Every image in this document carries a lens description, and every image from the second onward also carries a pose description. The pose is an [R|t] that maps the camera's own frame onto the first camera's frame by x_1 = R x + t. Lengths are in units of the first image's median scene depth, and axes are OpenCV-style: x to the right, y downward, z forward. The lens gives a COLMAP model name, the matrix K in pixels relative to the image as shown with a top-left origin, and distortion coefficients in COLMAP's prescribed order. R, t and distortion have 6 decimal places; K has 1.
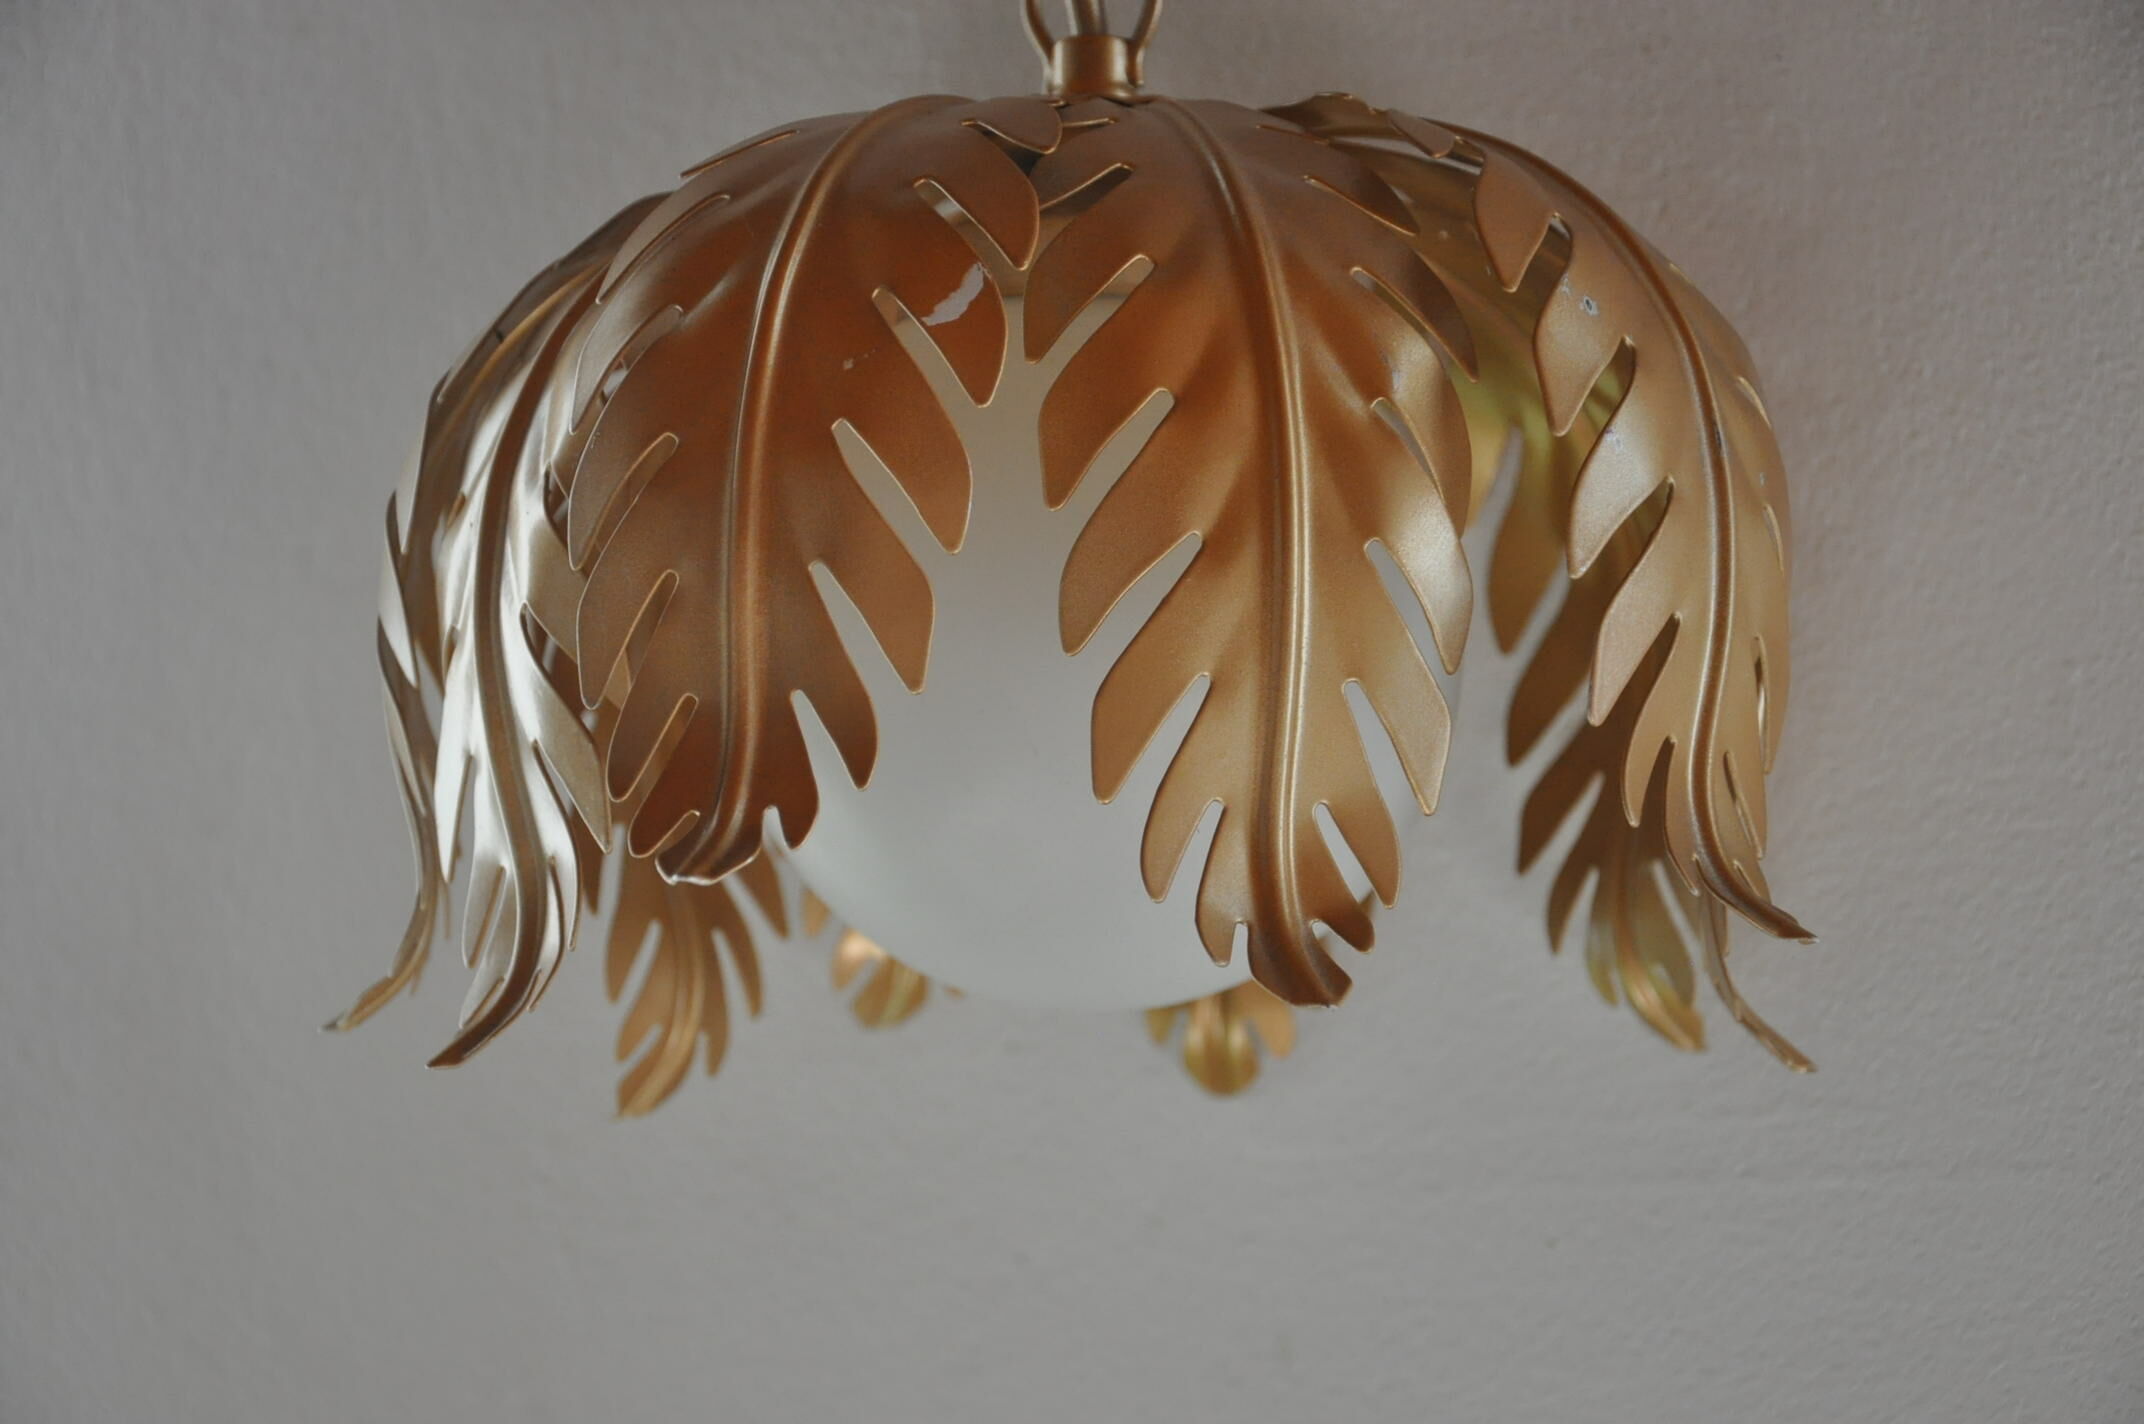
lens RADIAL K [[5467.0, 0, 1043.5], [0, 5467.0, 745.5], [0, 0, 1]] dist [0.518789, 0.456259]
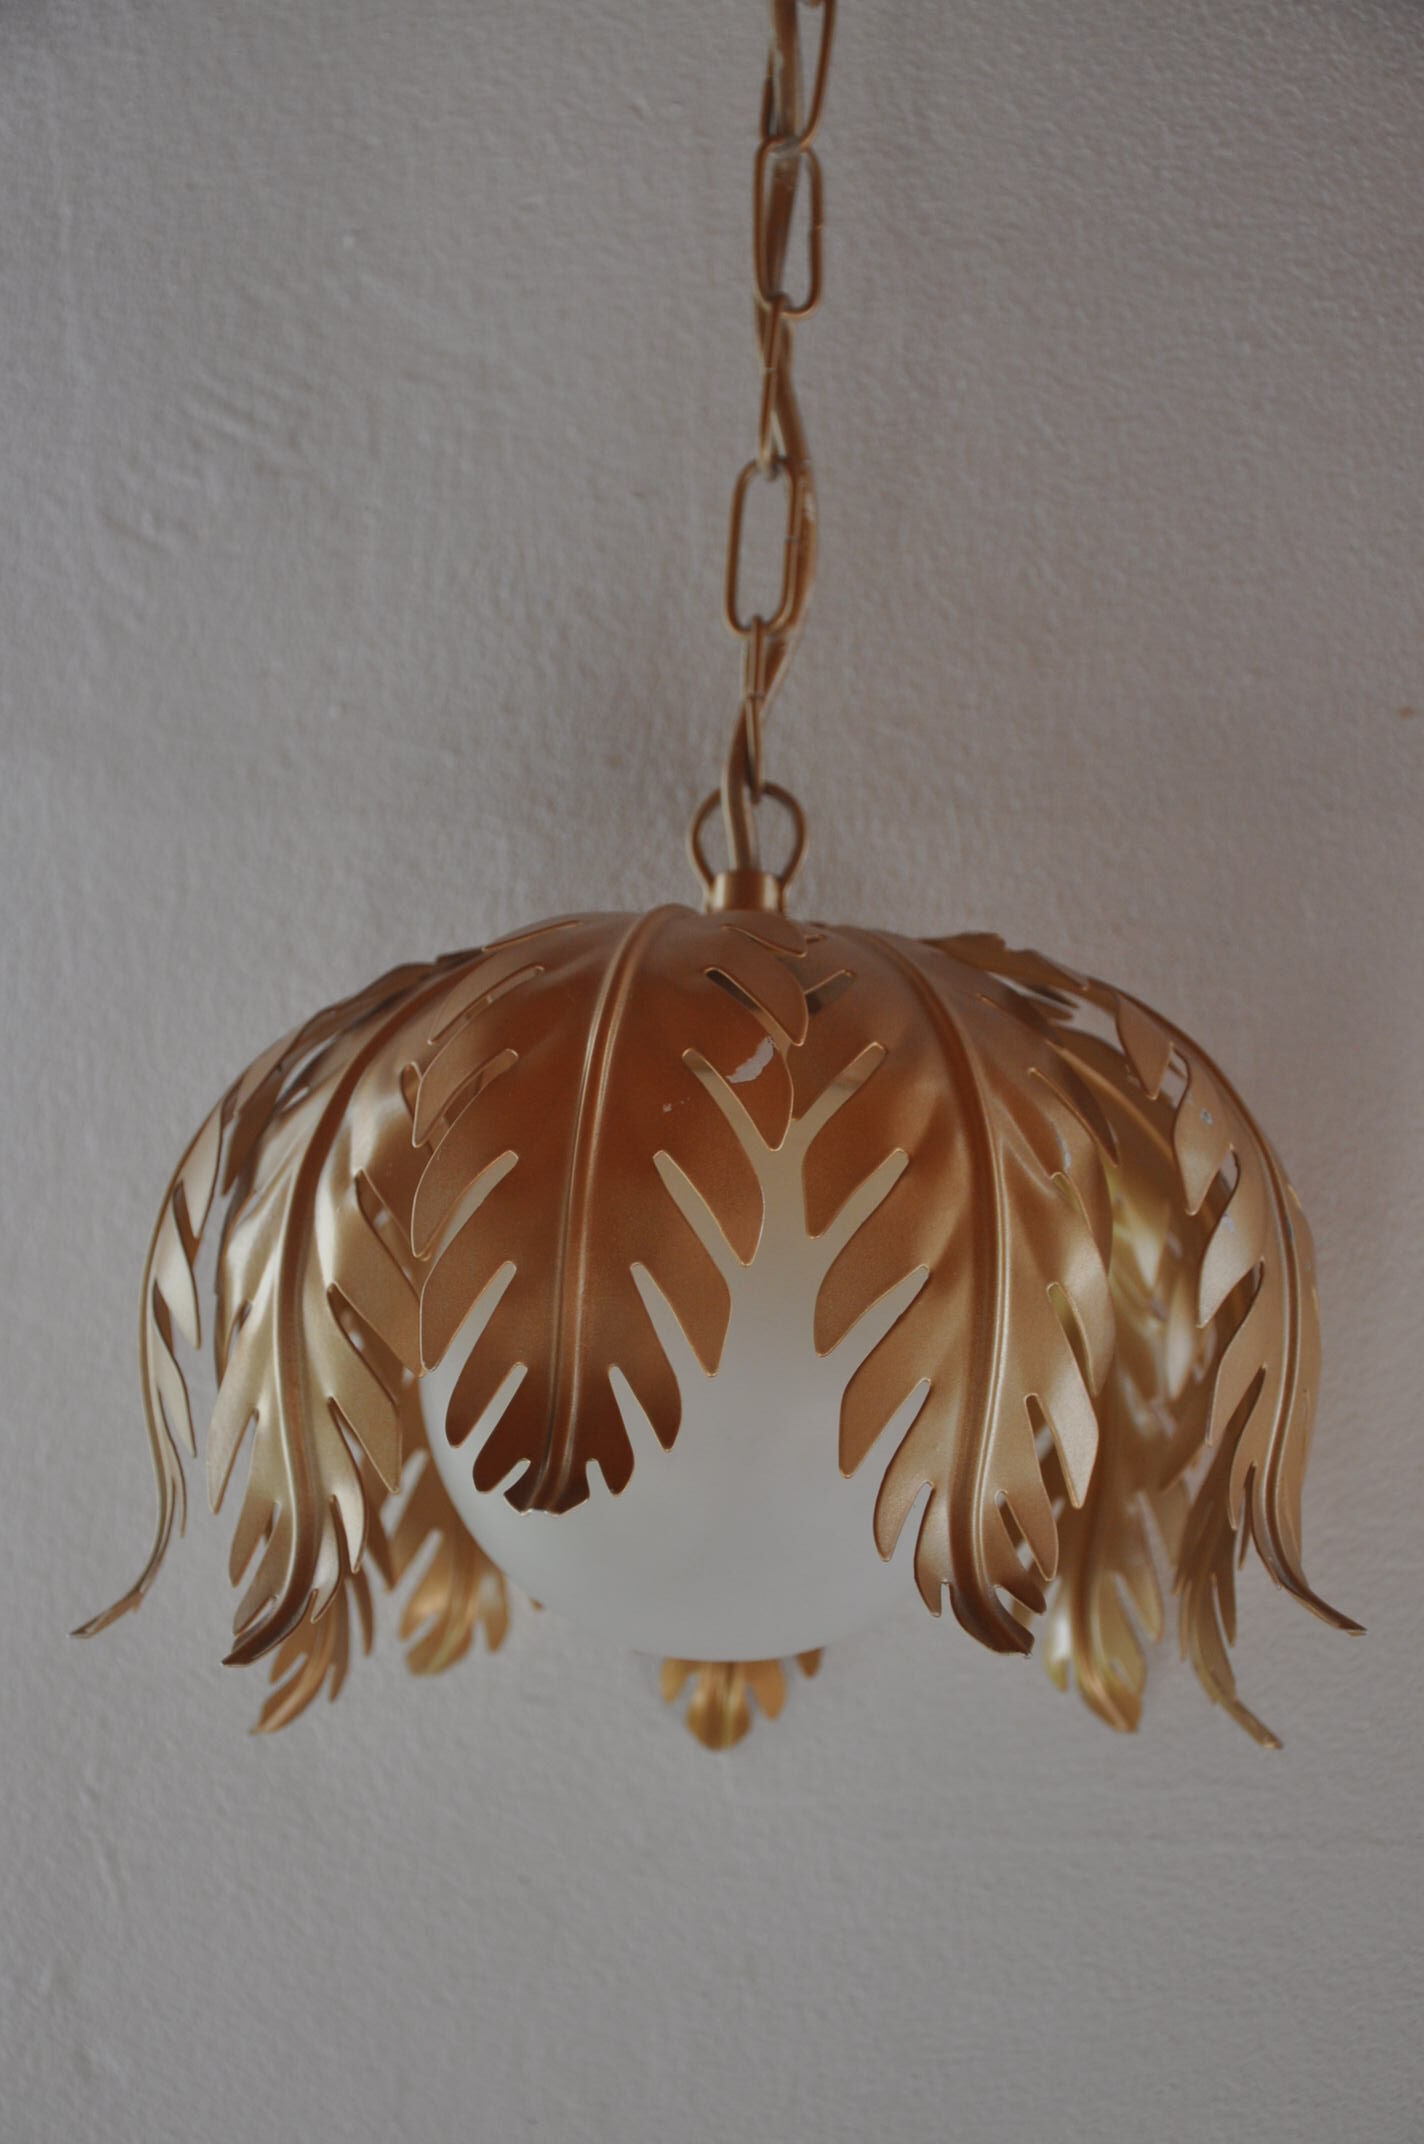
lens RADIAL K [[4827.6, 0, 712.0], [0, 4827.6, 1072.0], [0, 0, 1]] dist [0.380360, 0.575341]
pose [[0.978298, 0.088357, 0.187419, -0.223938], [-0.069558, 0.992077, -0.104623, 0.035016], [-0.195178, 0.089316, 0.976693, -0.068702]]
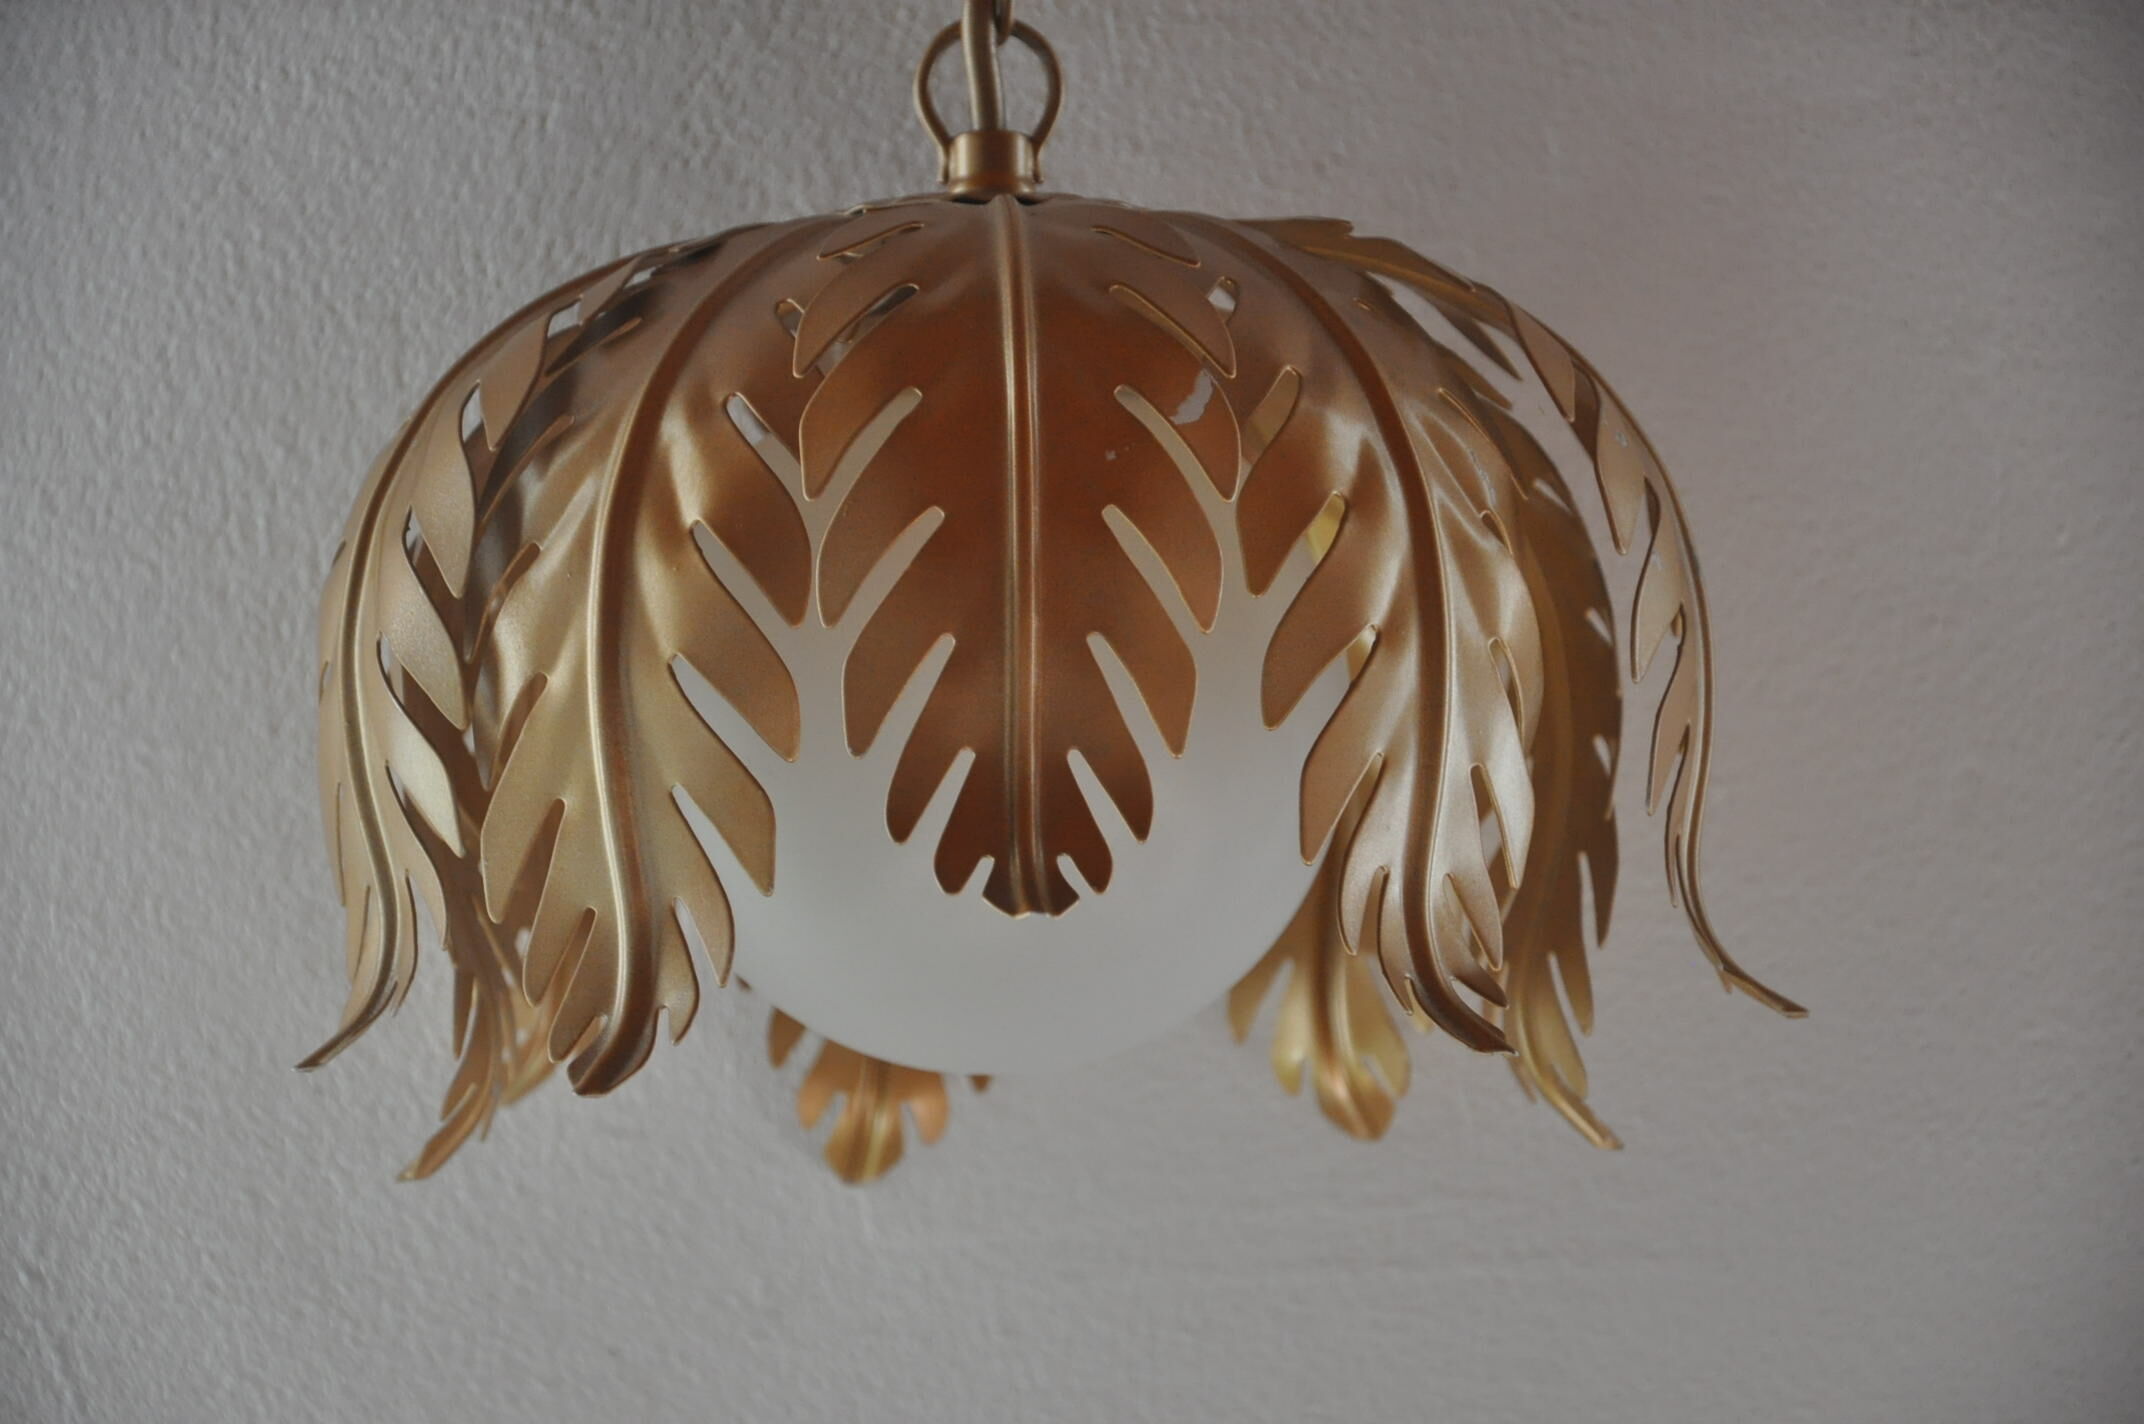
lens RADIAL K [[9298.2, 0, 1109.3], [0, 9298.2, 757.3], [0, 0, 1]] dist [1.444478, -2.028642]
pose [[0.897468, 0.047101, 0.438558, -0.822555], [-0.037202, 0.998822, -0.031142, 0.047258], [-0.439509, 0.011634, 0.898163, -0.650625]]
